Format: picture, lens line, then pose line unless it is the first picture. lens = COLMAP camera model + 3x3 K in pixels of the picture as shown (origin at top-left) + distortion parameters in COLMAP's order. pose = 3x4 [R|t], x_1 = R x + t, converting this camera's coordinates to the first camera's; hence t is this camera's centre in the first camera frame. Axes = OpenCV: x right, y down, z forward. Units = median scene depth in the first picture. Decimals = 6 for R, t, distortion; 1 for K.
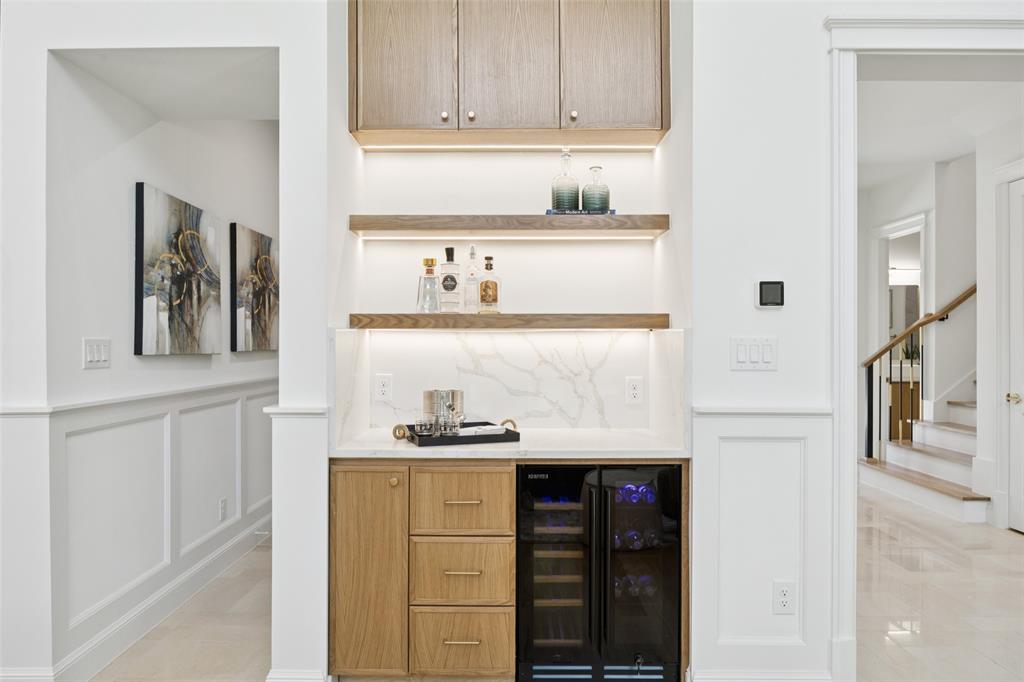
lens RADIAL K [[644.8, 0, 505.6], [0, 644.8, 345.3], [0, 0, 1]] dist [0.000105, 0.000892]
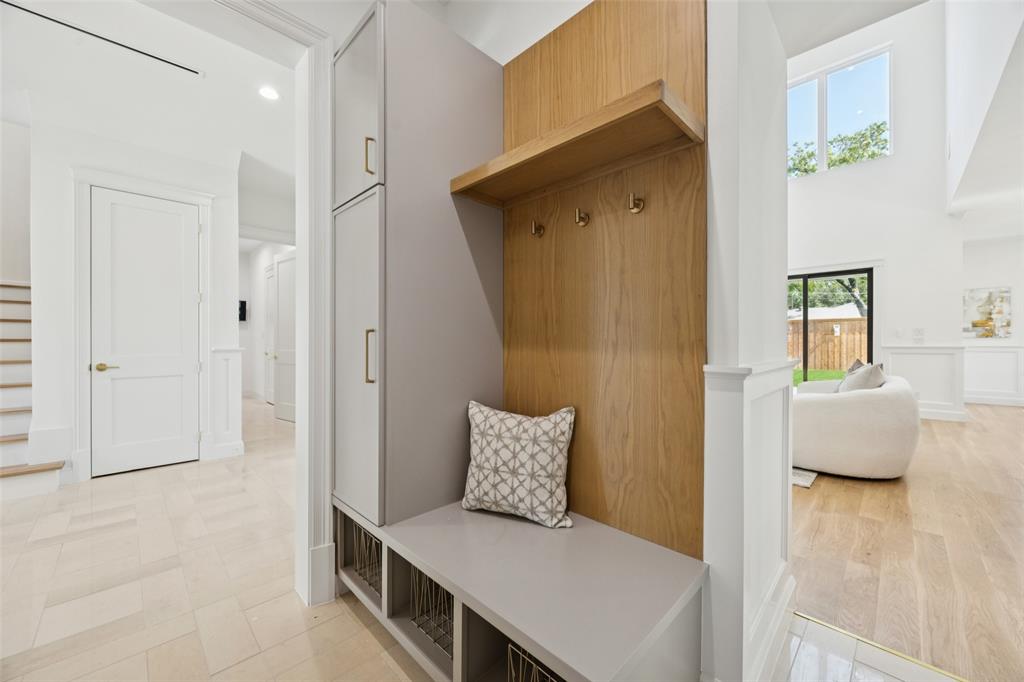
lens RADIAL K [[395.4, 0, 508.4], [0, 395.4, 342.3], [0, 0, 1]] dist [0.003922, -0.000225]
pose [[-0.716336, -0.003620, 0.697746, -0.438785], [-0.001462, 0.999992, 0.003688, 0.051794], [-0.697754, 0.001622, -0.716335, 1.610084]]
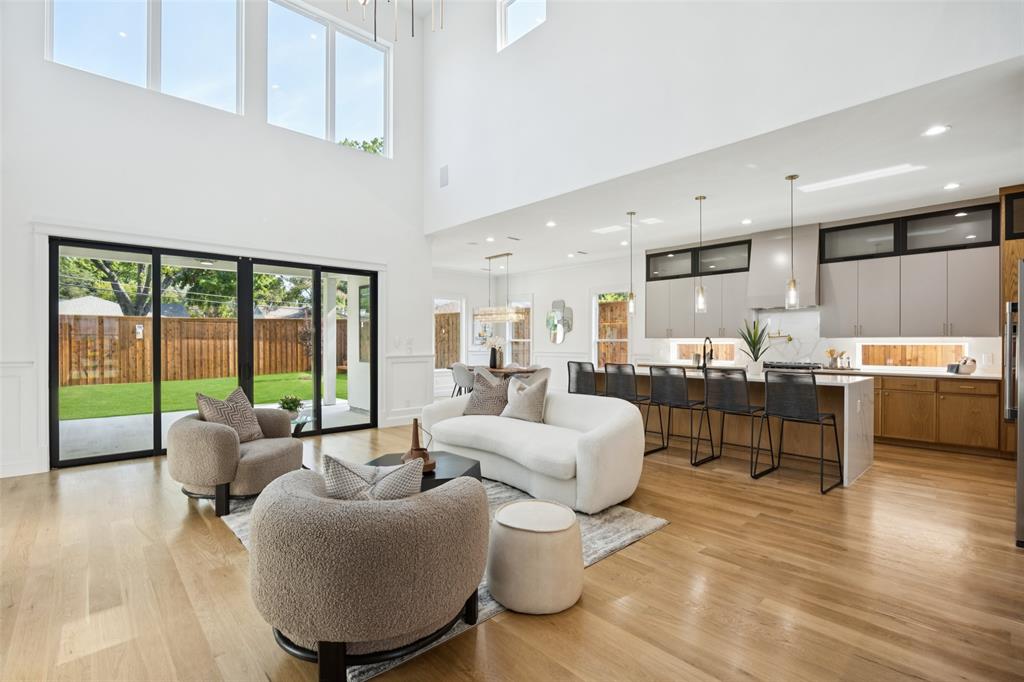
lens RADIAL K [[472.5, 0, 501.8], [0, 472.5, 344.9], [0, 0, 1]] dist [-0.008457, 0.001351]
pose [[-0.729924, 0.002966, -0.683522, 0.908180], [-0.001399, 0.999982, 0.005834, 0.000660], [0.683527, 0.005215, -0.729906, 0.797500]]
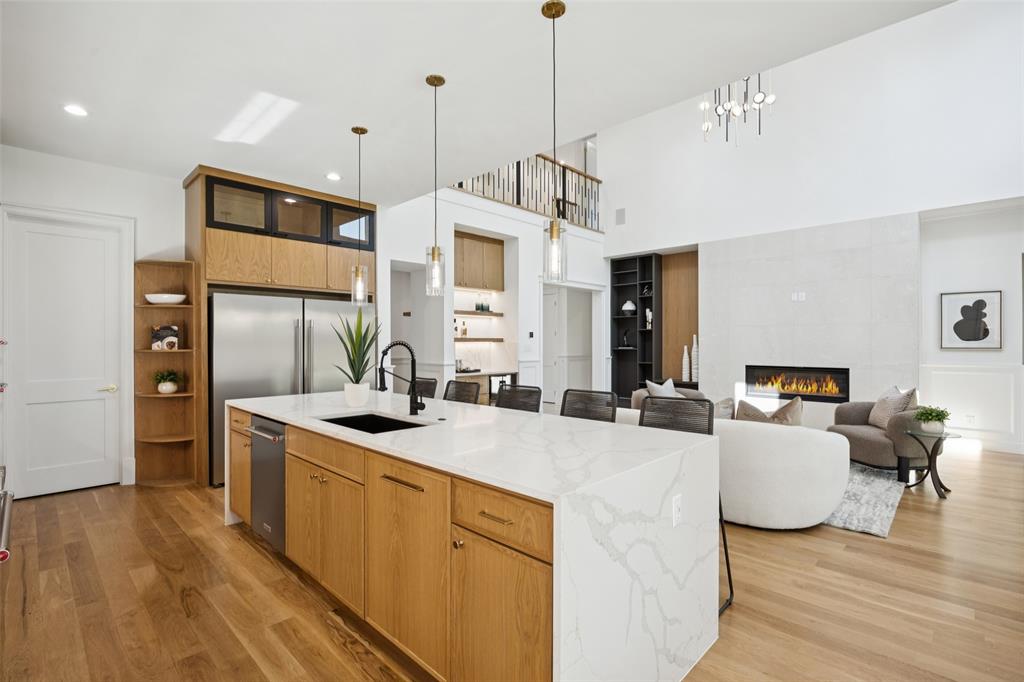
lens RADIAL K [[472.5, 0, 499.3], [0, 472.5, 341.6], [0, 0, 1]] dist [-0.008457, 0.001351]
pose [[0.694377, 0.000818, 0.719611, -1.770127], [0.002779, 0.999989, -0.003819, -0.016835], [-0.719606, 0.004652, 0.694367, -0.949166]]
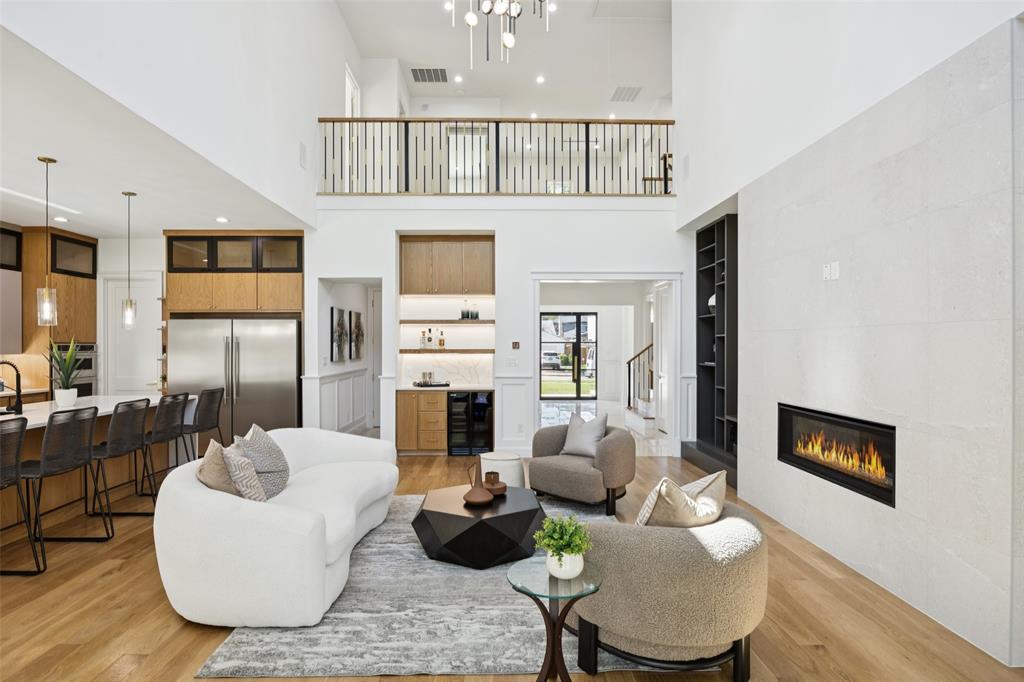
lens RADIAL K [[528.5, 0, 502.2], [0, 528.5, 340.5], [0, 0, 1]] dist [-0.001247, -0.000853]
pose [[0.999544, -0.000048, 0.030211, 0.200603], [0.000285, 0.999969, -0.007828, -0.070021], [-0.030210, 0.007833, 0.999513, -1.700843]]
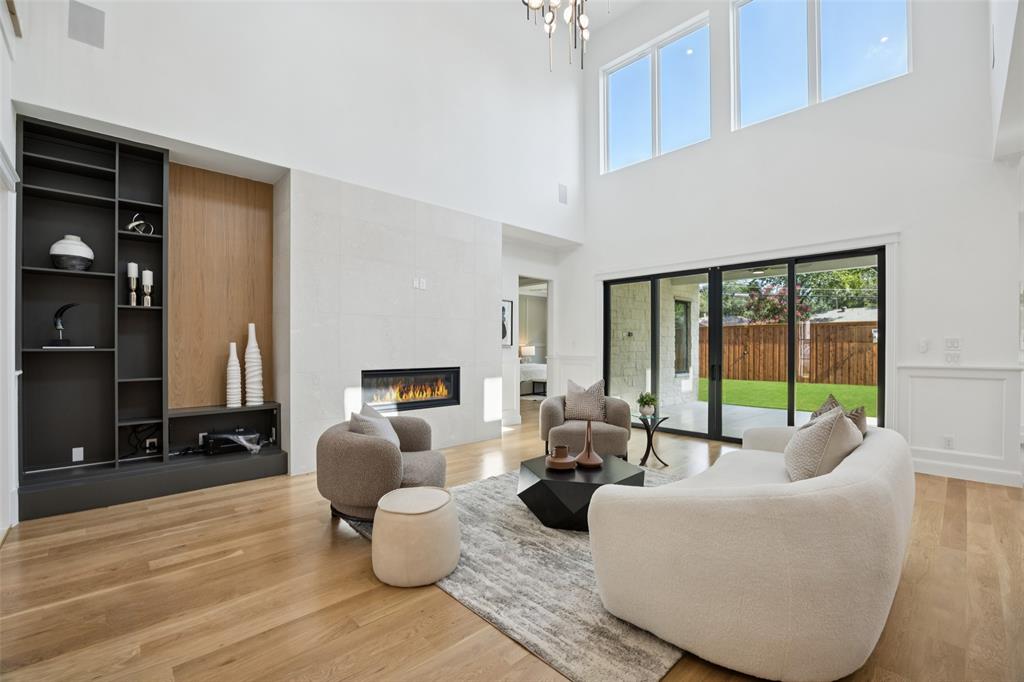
lens RADIAL K [[447.2, 0, 508.8], [0, 447.2, 345.1], [0, 0, 1]] dist [-0.006843, -0.000872]
pose [[-0.696730, -0.000991, 0.717333, -0.564064], [-0.002580, 0.999996, -0.001124, 0.007404], [-0.717329, -0.002634, -0.696729, 0.695735]]
